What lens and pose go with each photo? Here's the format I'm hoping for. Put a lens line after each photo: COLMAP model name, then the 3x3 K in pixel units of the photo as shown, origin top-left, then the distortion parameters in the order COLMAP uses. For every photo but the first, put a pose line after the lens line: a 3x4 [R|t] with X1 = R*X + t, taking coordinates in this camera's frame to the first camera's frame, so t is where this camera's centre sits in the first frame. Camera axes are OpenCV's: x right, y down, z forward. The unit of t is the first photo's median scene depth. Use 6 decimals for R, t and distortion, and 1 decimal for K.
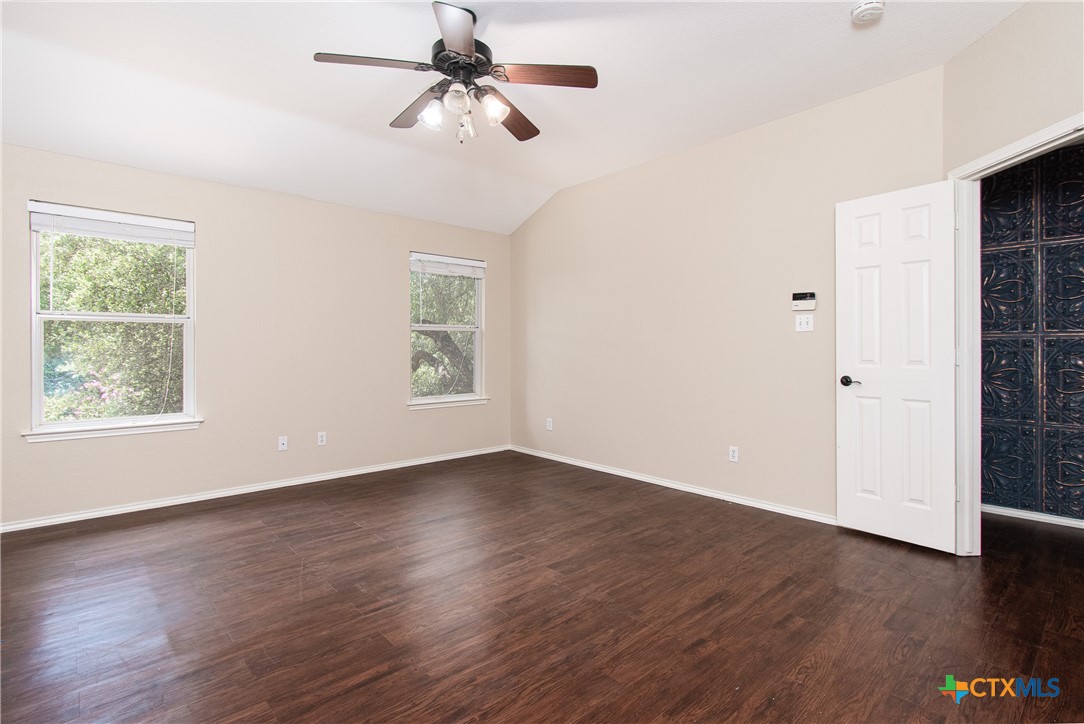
lens RADIAL K [[516.0, 0, 541.7], [0, 516.0, 351.9], [0, 0, 1]] dist [-0.003453, -0.001161]
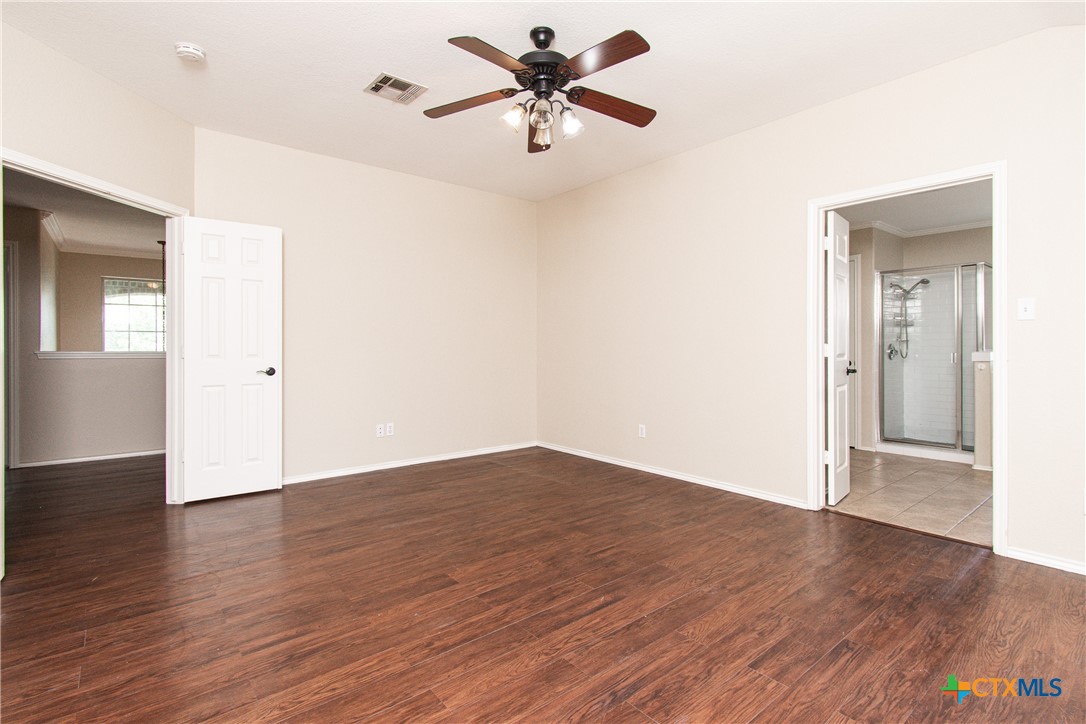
lens RADIAL K [[516.9, 0, 542.7], [0, 516.9, 351.9], [0, 0, 1]] dist [-0.003453, -0.001161]
pose [[-0.998793, 0.005380, 0.048831, -0.189743], [0.006545, 0.999697, 0.023722, -0.015832], [-0.048688, 0.024013, -0.998525, 1.917387]]
